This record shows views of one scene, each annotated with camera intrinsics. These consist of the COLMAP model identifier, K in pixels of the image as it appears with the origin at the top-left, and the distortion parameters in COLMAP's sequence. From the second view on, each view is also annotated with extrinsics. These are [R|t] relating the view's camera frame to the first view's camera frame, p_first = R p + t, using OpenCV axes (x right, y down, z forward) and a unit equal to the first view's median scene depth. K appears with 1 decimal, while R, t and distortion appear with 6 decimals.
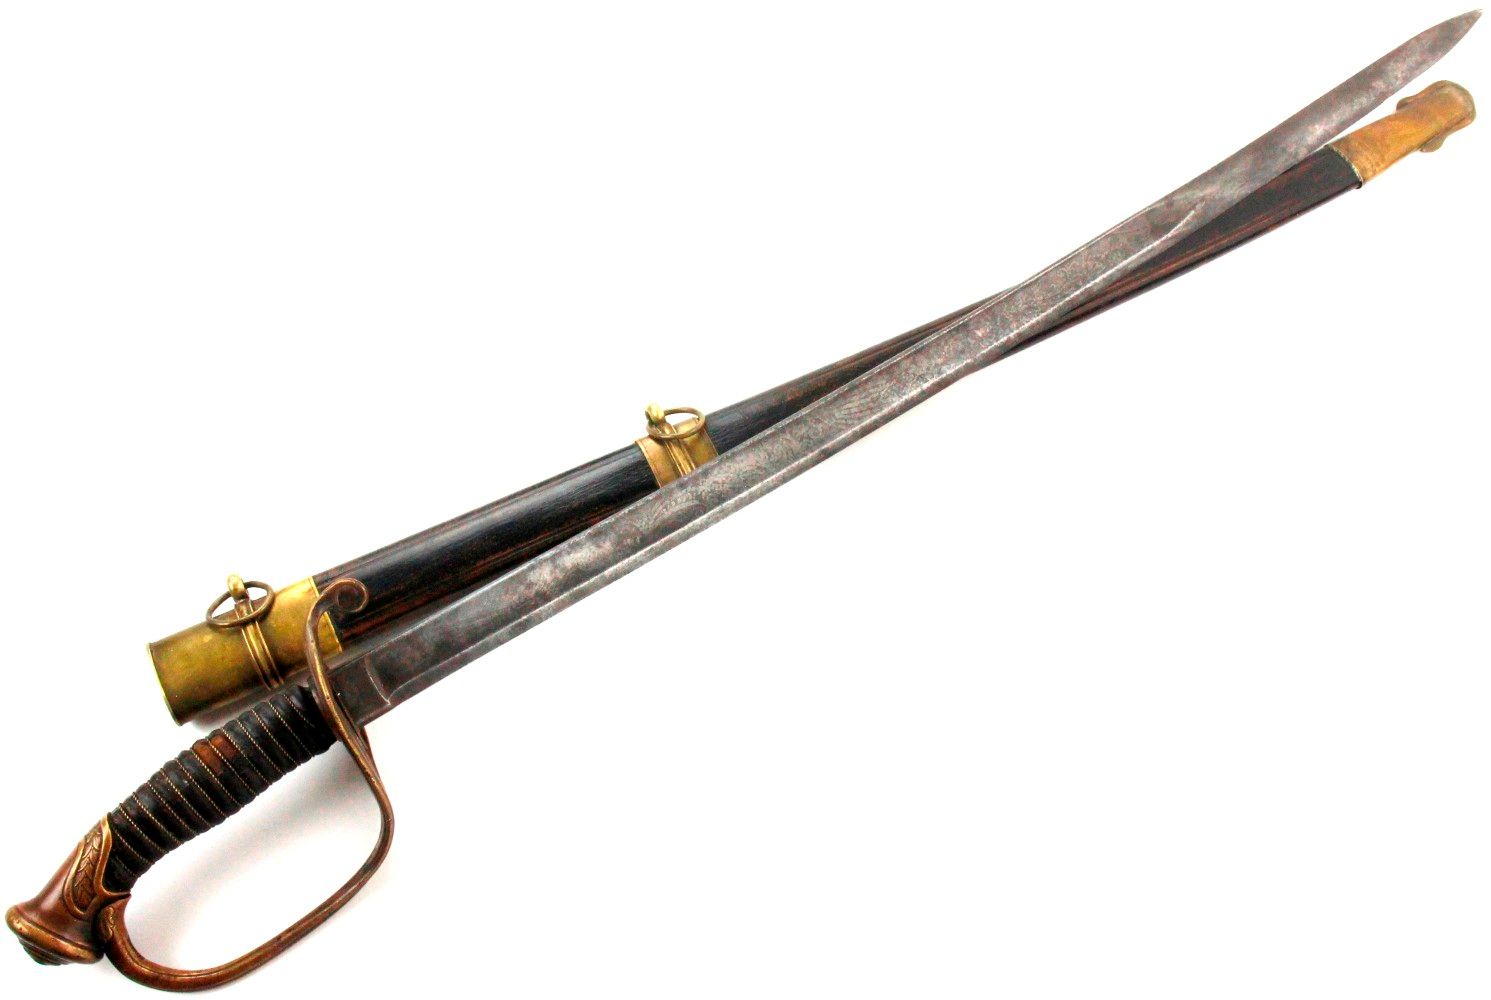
lens RADIAL K [[1554.7, 0, 745.5], [0, 1554.7, 500.0], [0, 0, 1]] dist [-0.181247, 0.028607]
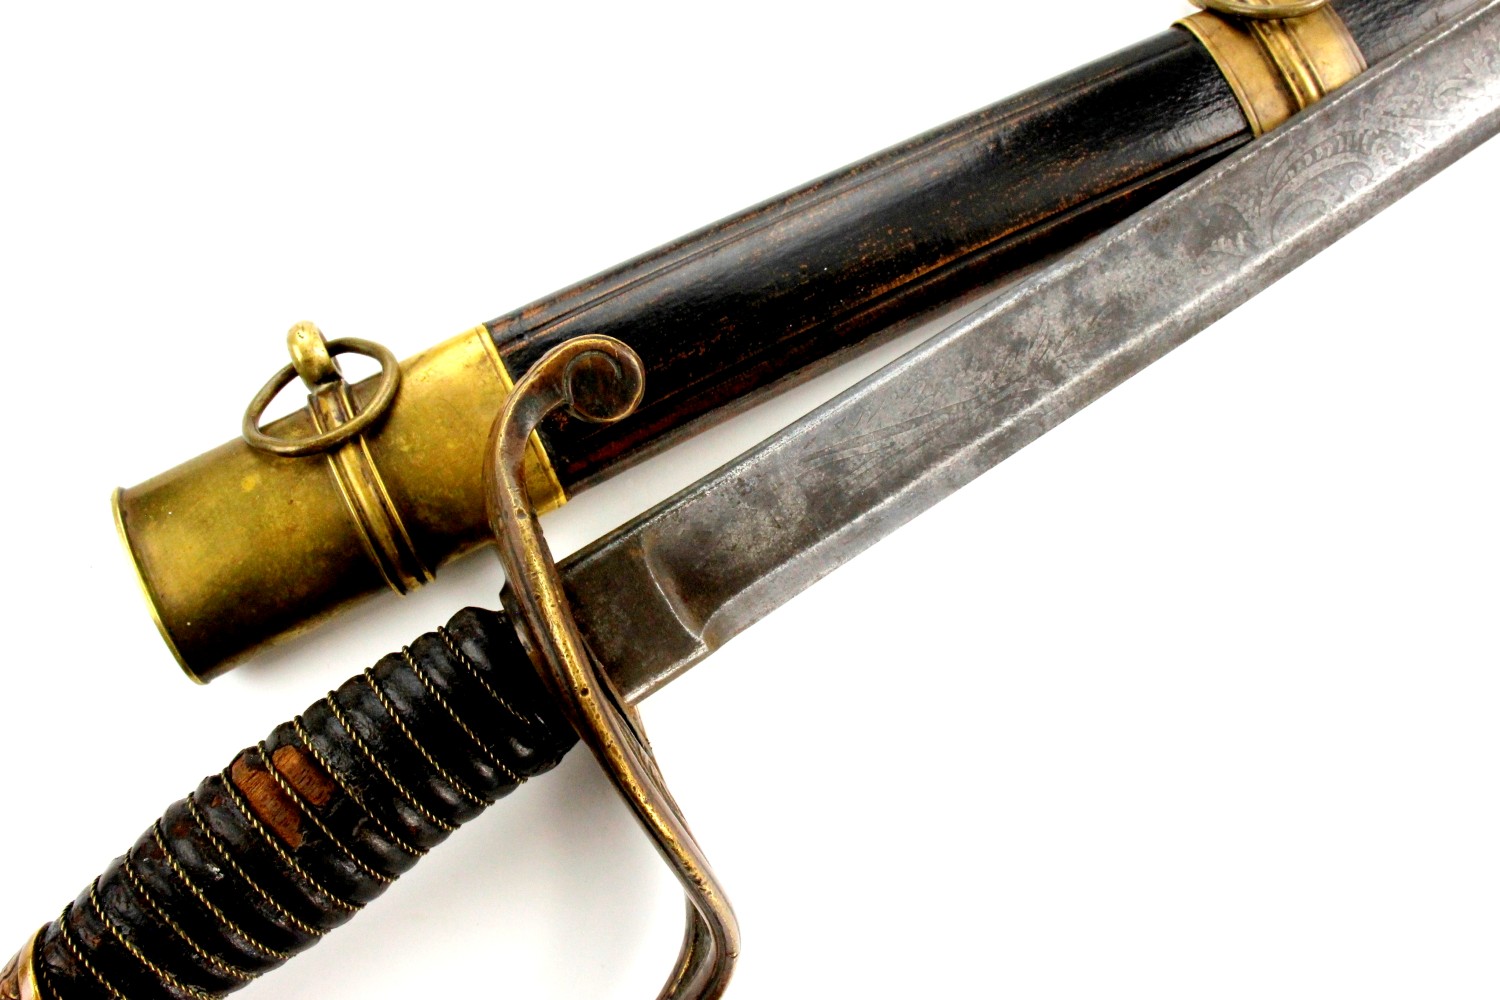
lens RADIAL K [[1564.1, 0, 750.0], [0, 1564.1, 500.0], [0, 0, 1]] dist [-0.181247, 0.028607]
pose [[0.999274, 0.001060, -0.038087, -0.196046], [0.006672, 0.979299, 0.202309, 0.010492], [0.037513, -0.202416, 0.978581, 0.578310]]
